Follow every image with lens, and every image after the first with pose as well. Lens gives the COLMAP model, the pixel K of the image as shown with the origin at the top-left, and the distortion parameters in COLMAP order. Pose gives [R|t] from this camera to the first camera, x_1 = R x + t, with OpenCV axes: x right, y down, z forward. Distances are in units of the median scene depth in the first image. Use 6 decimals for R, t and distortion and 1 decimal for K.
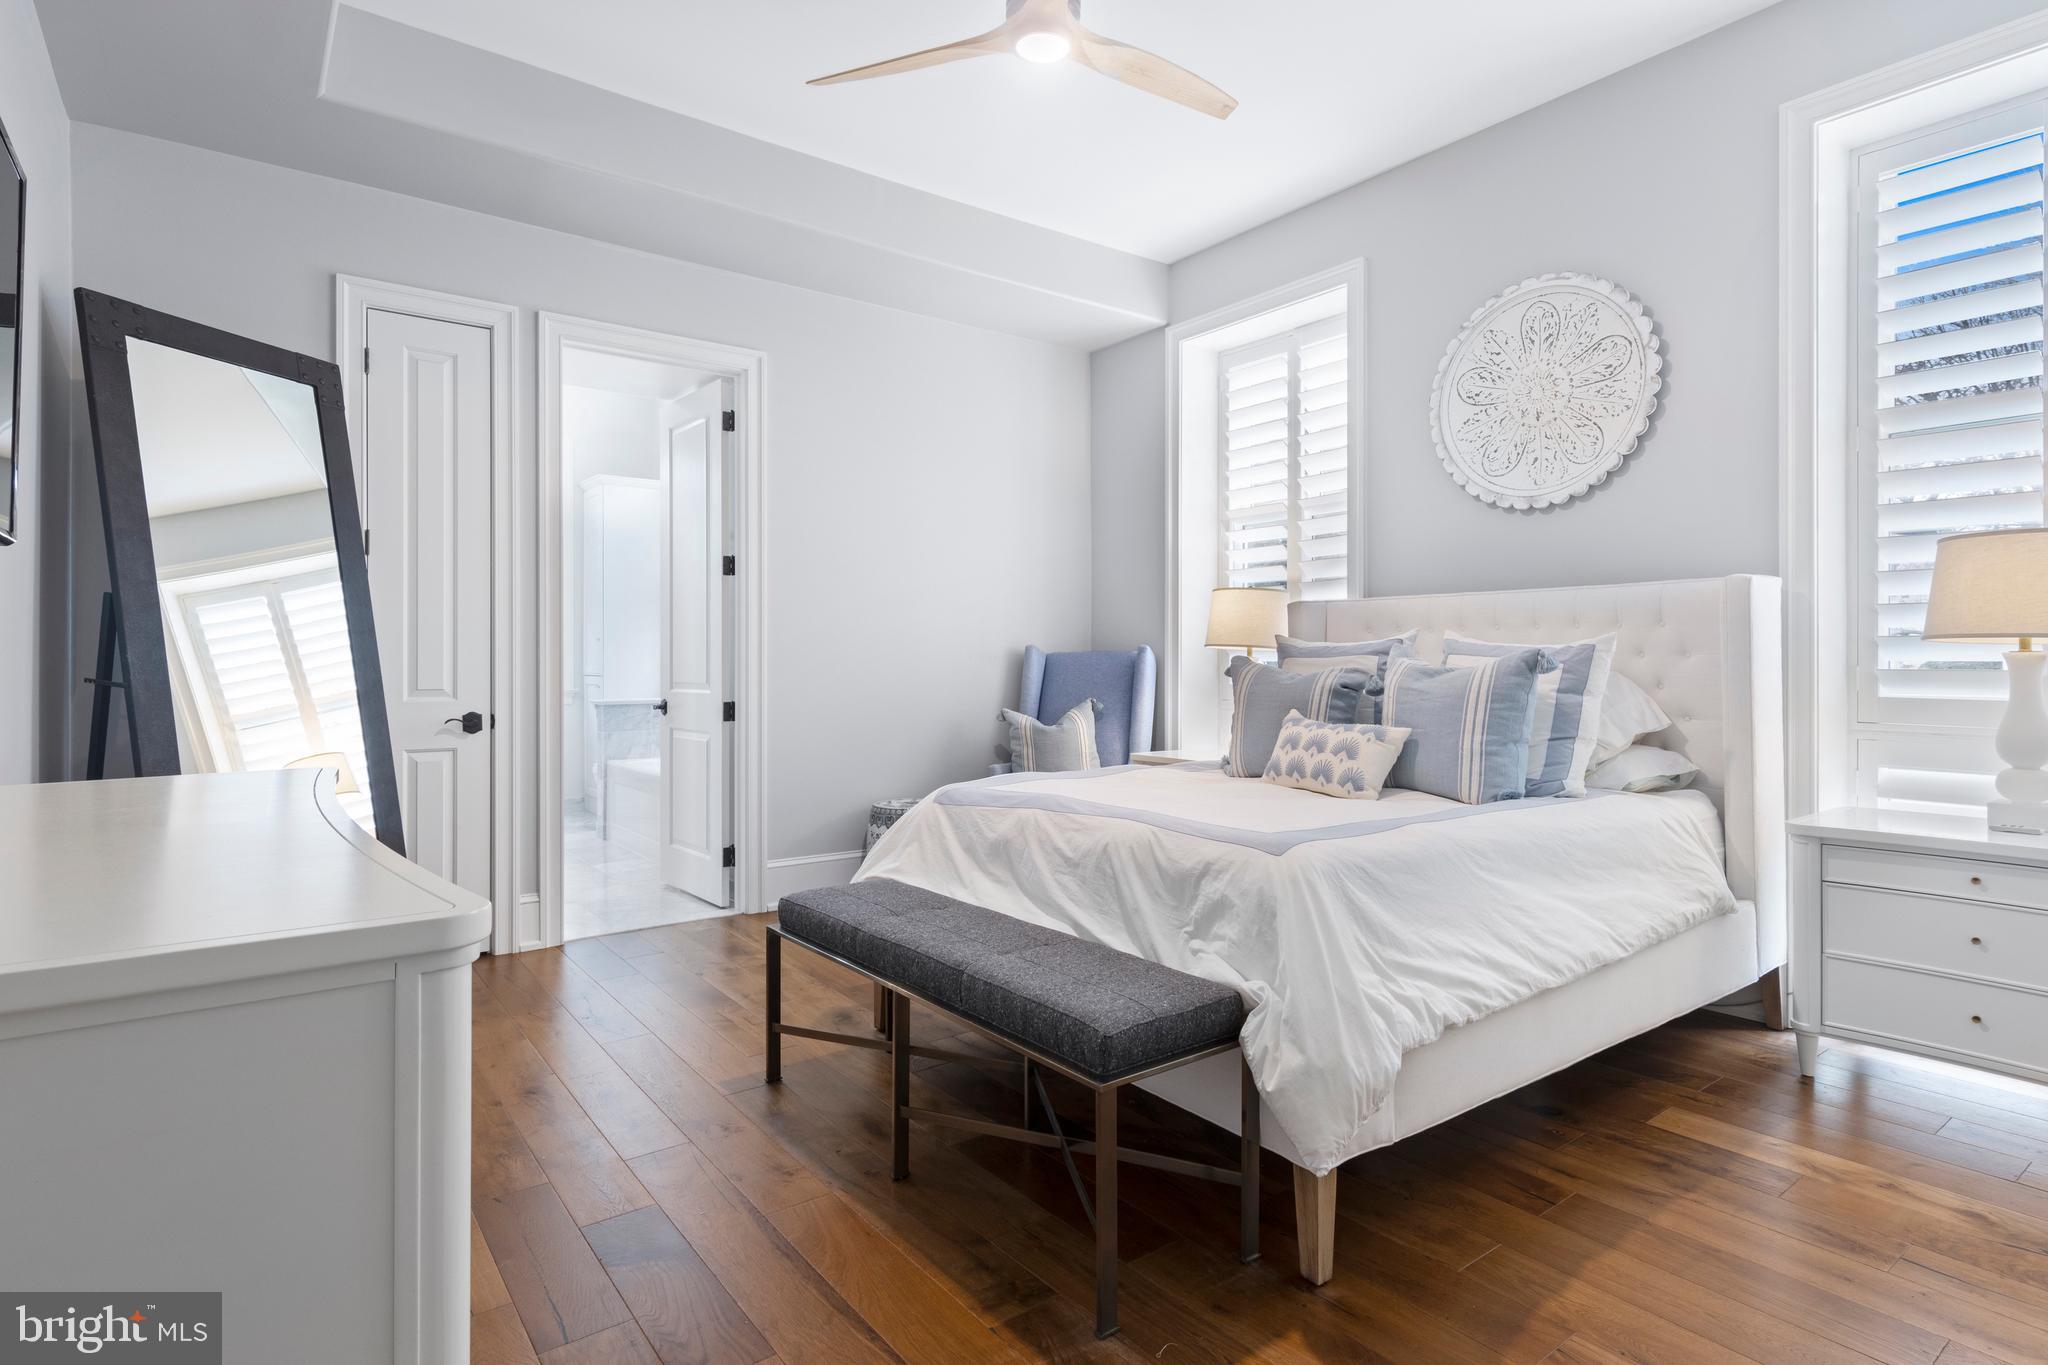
lens RADIAL K [[1061.7, 0, 1023.5], [0, 1061.7, 662.5], [0, 0, 1]] dist [0.003670, -0.000623]
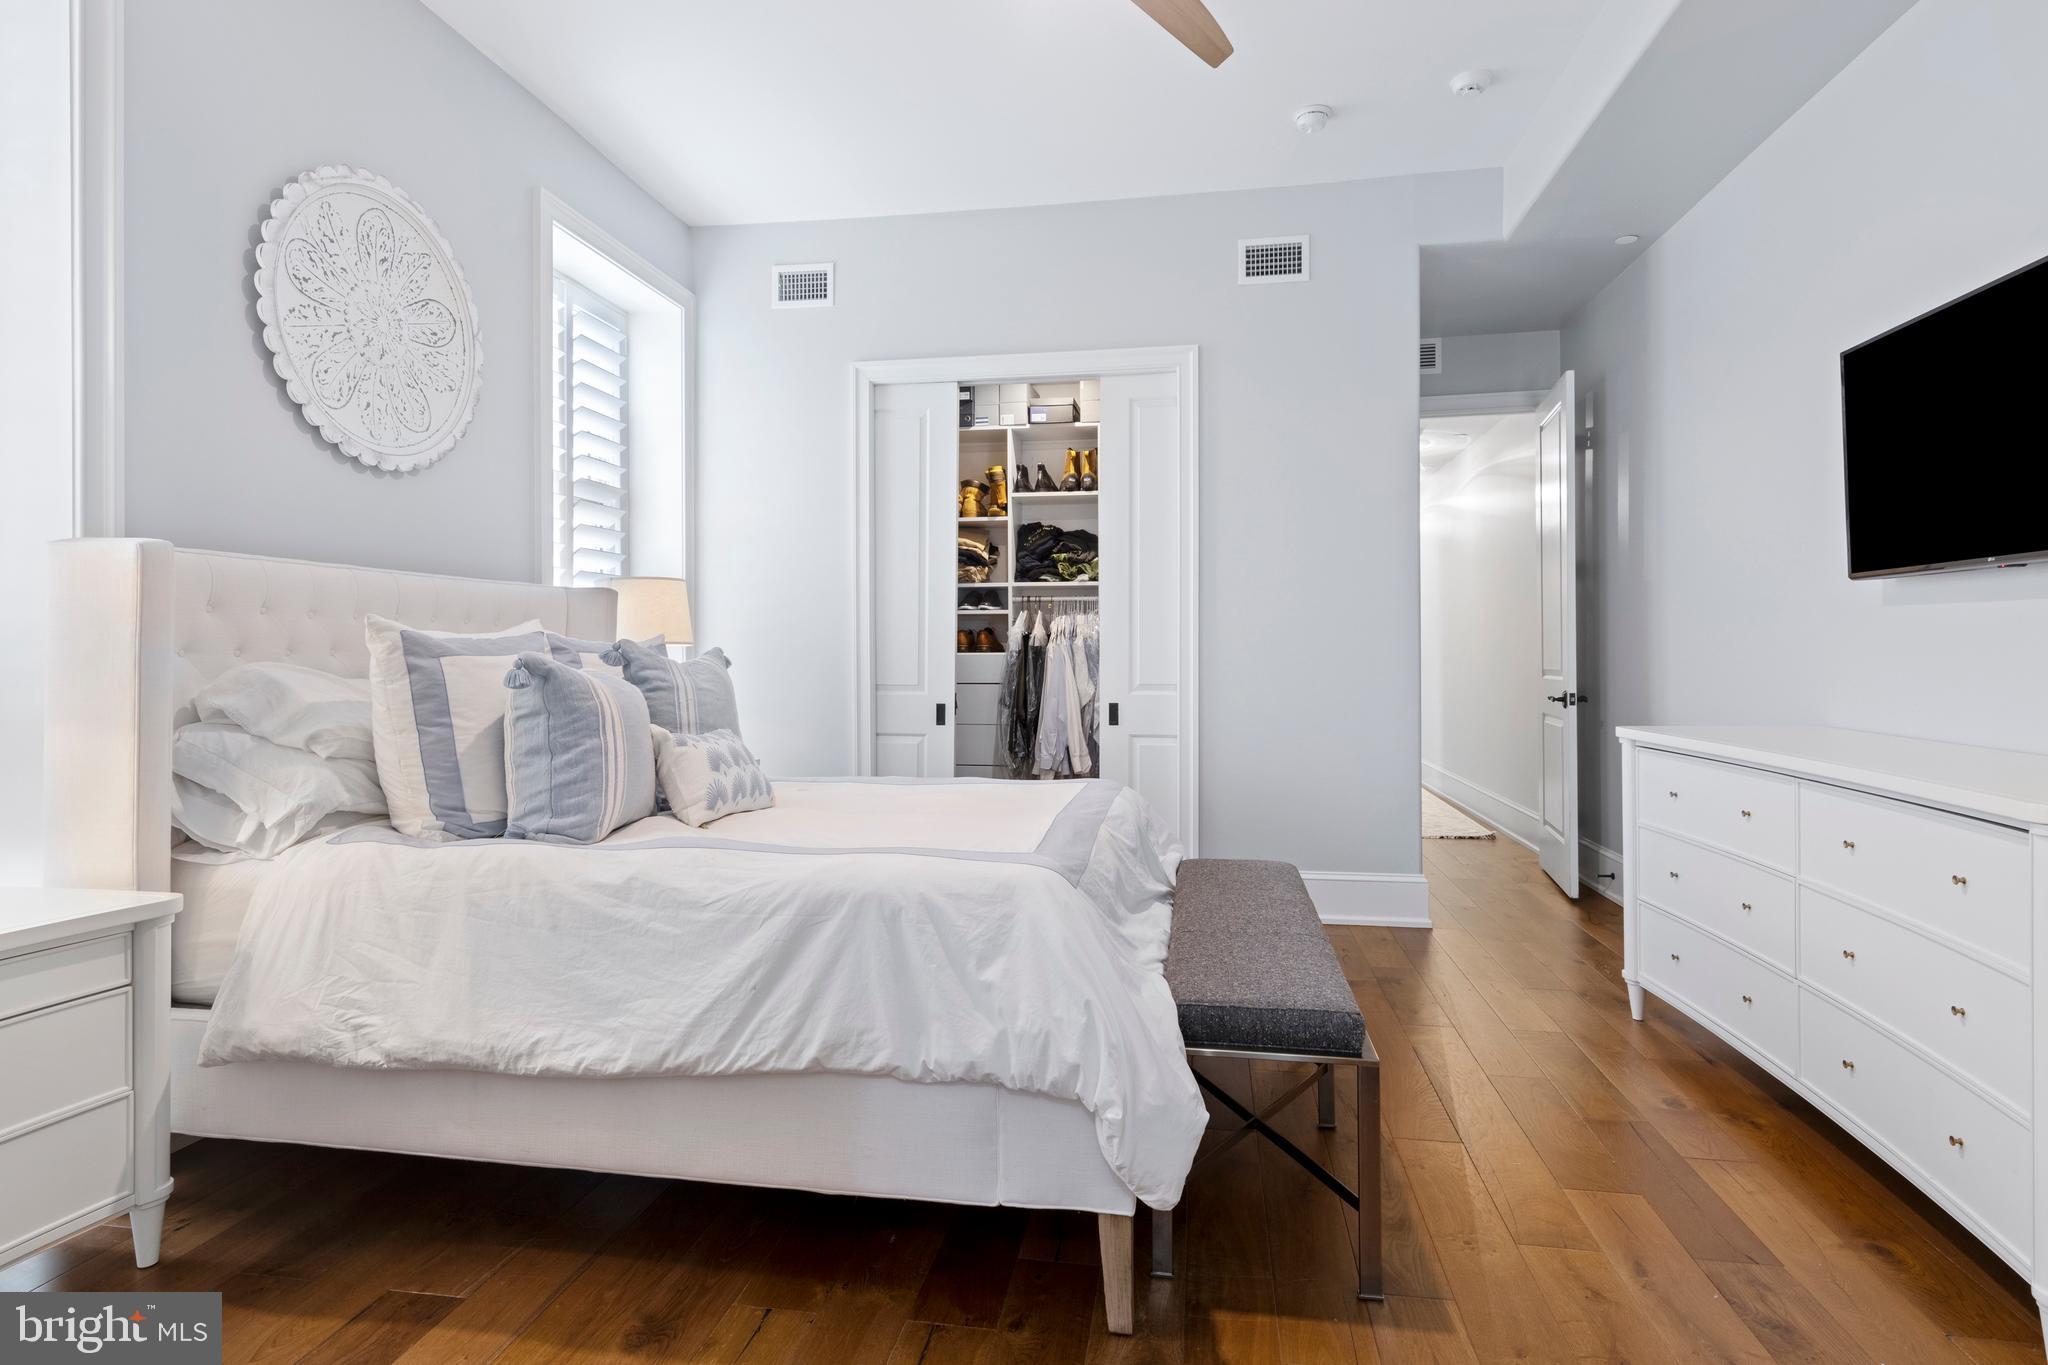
lens RADIAL K [[1039.0, 0, 1028.0], [0, 1039.0, 672.3], [0, 0, 1]] dist [0.003359, -0.000205]
pose [[-0.684782, -0.006563, 0.728718, -0.429731], [0.006186, 0.999871, 0.014818, -0.001097], [-0.728722, 0.014655, -0.684653, 1.212323]]
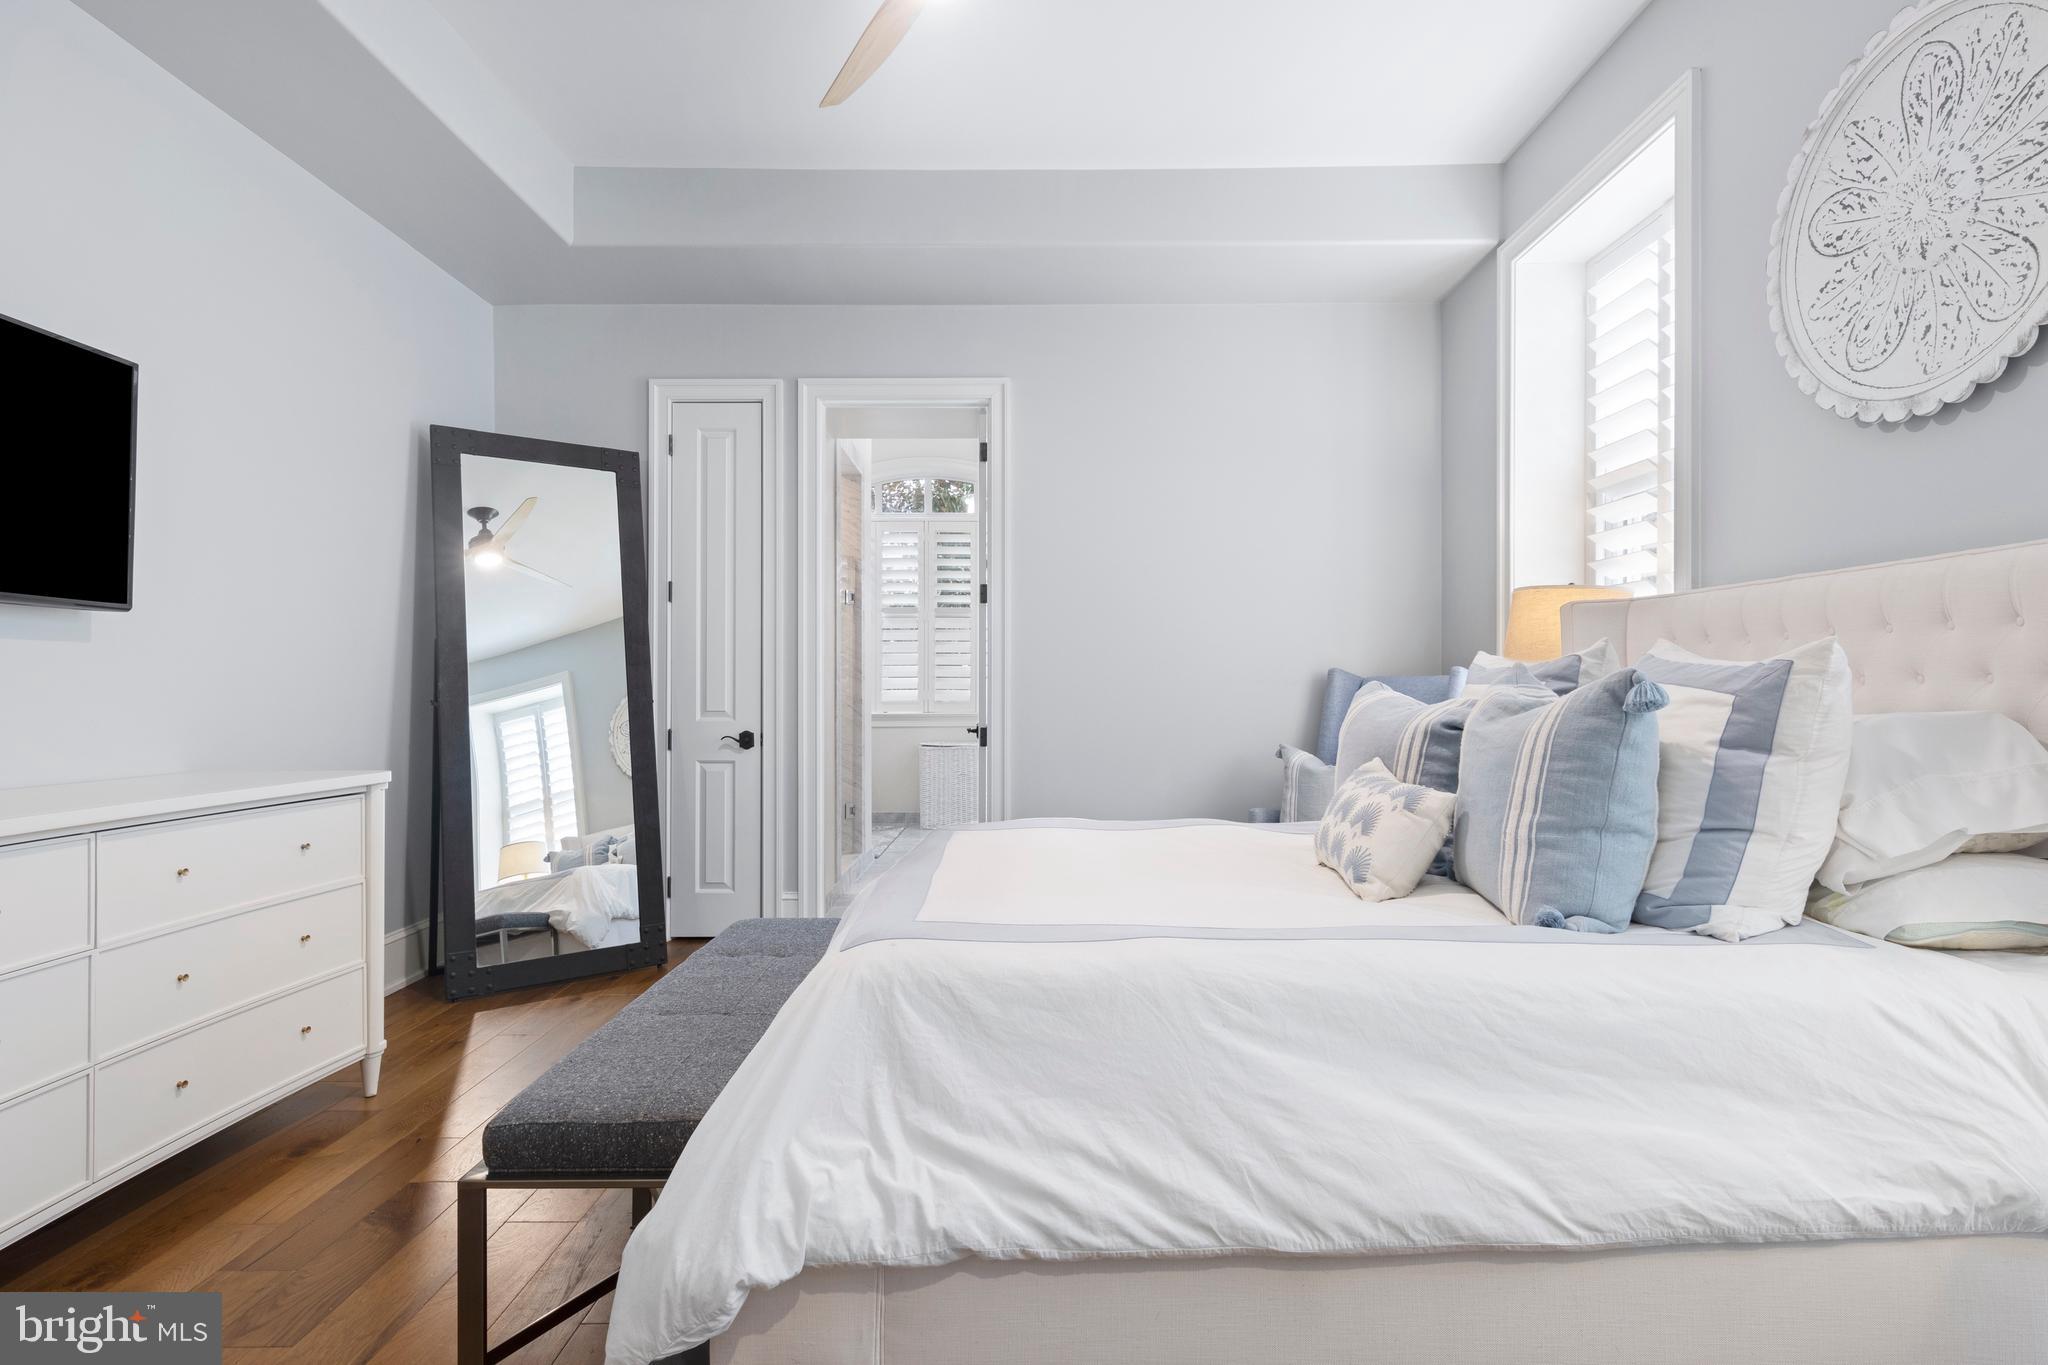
lens RADIAL K [[1048.8, 0, 1022.8], [0, 1048.8, 683.2], [0, 0, 1]] dist [0.010682, -0.003853]
pose [[0.794936, -0.001591, -0.606691, 0.453897], [-0.000195, 0.999996, -0.002878, -0.002988], [0.606693, 0.002406, 0.794933, 0.279213]]
